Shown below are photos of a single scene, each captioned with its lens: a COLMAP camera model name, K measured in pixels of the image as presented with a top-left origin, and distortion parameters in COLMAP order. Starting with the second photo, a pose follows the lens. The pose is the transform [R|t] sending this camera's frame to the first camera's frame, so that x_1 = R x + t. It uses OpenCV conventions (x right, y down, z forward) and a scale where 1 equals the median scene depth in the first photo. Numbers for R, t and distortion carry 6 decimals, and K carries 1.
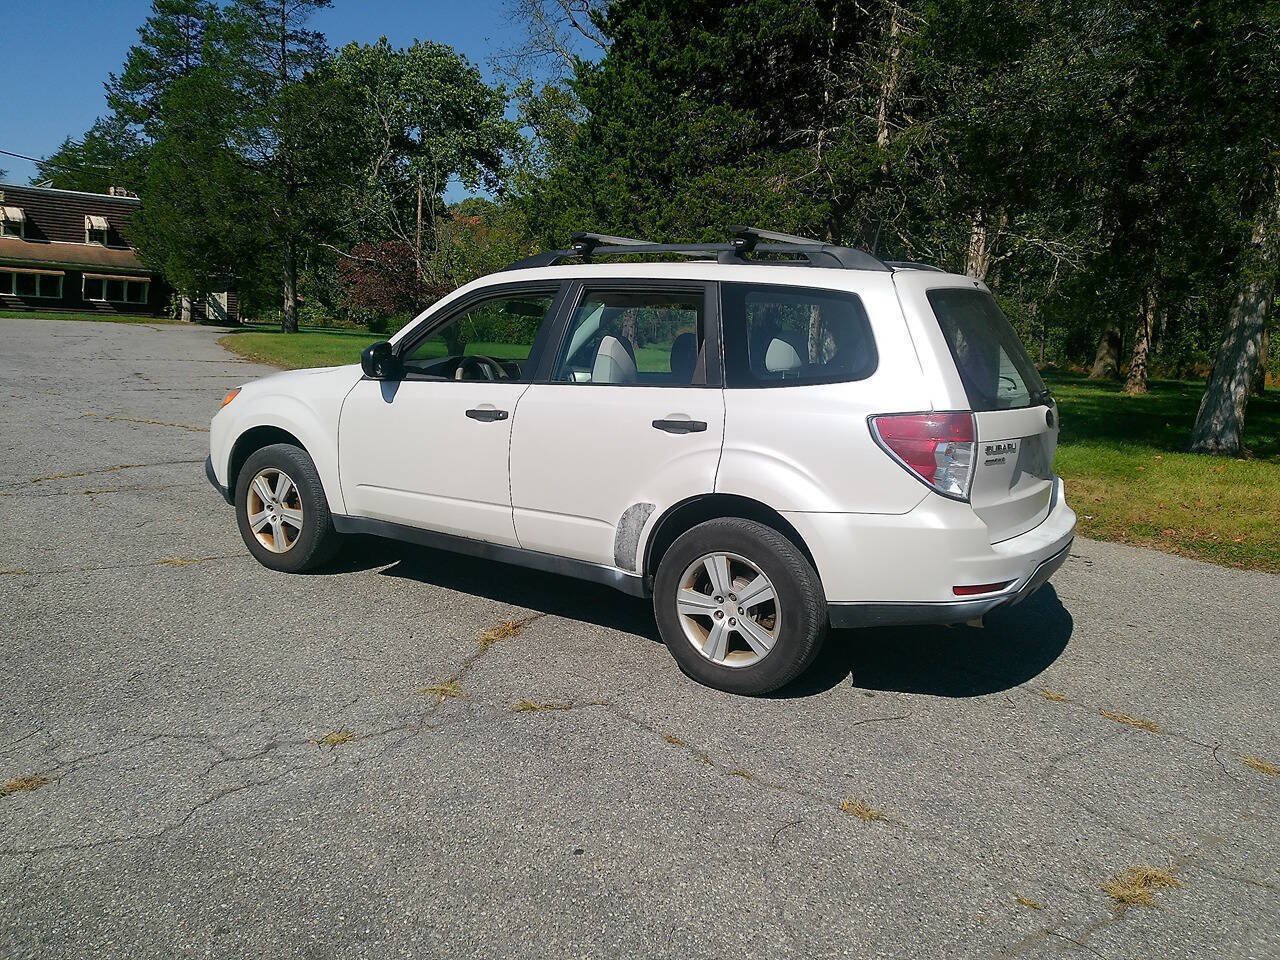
lens RADIAL K [[987.0, 0, 620.6], [0, 987.0, 480.7], [0, 0, 1]] dist [-0.000535, -0.000437]
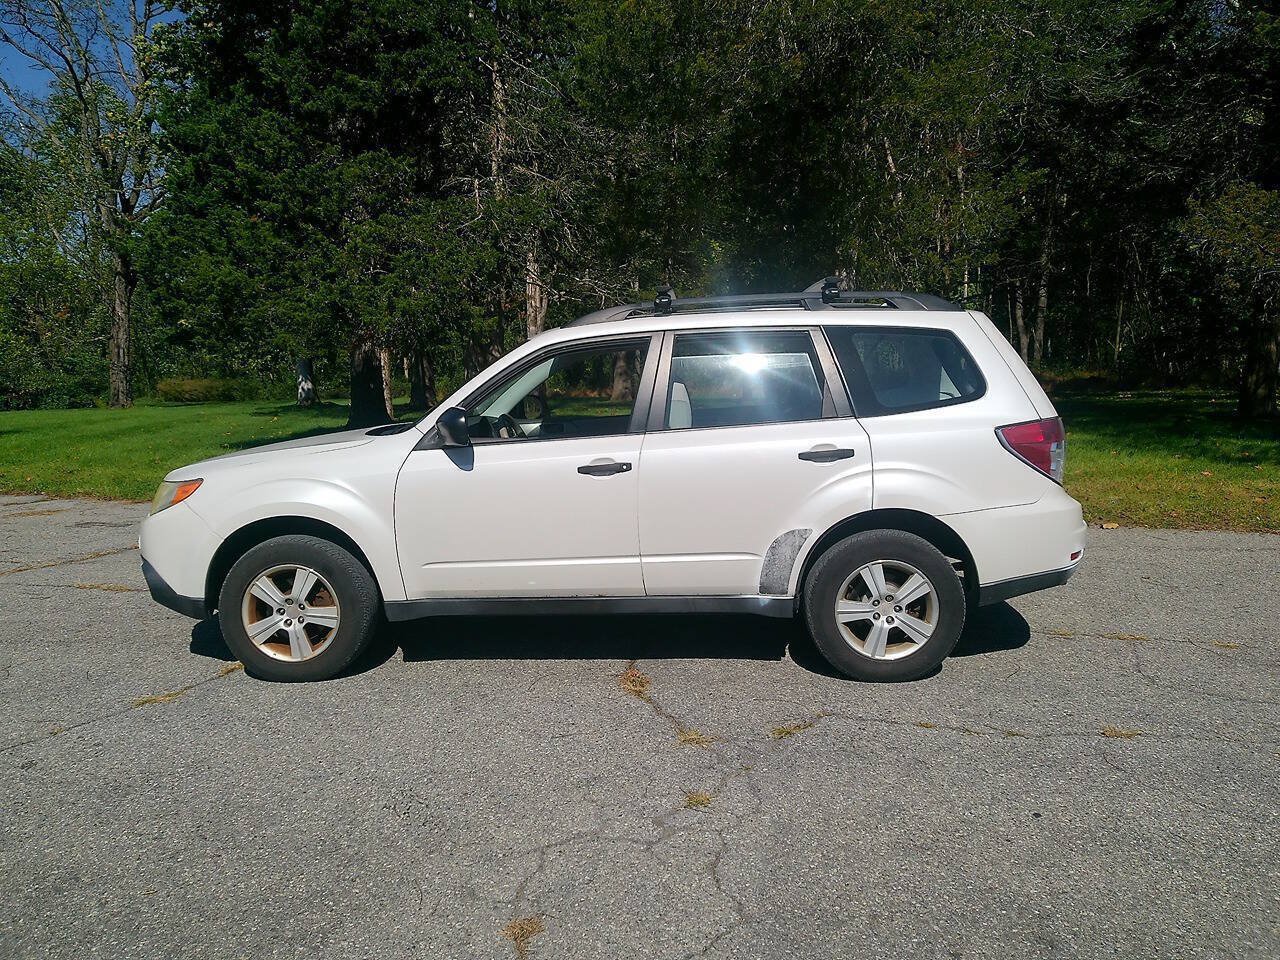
lens RADIAL K [[987.7, 0, 637.0], [0, 987.7, 485.0], [0, 0, 1]] dist [0.064492, -0.075897]
pose [[0.870933, -0.121897, 0.476043, -0.646631], [0.139682, 0.990194, -0.002000, -0.048671], [-0.471131, 0.068237, 0.879420, 0.113679]]
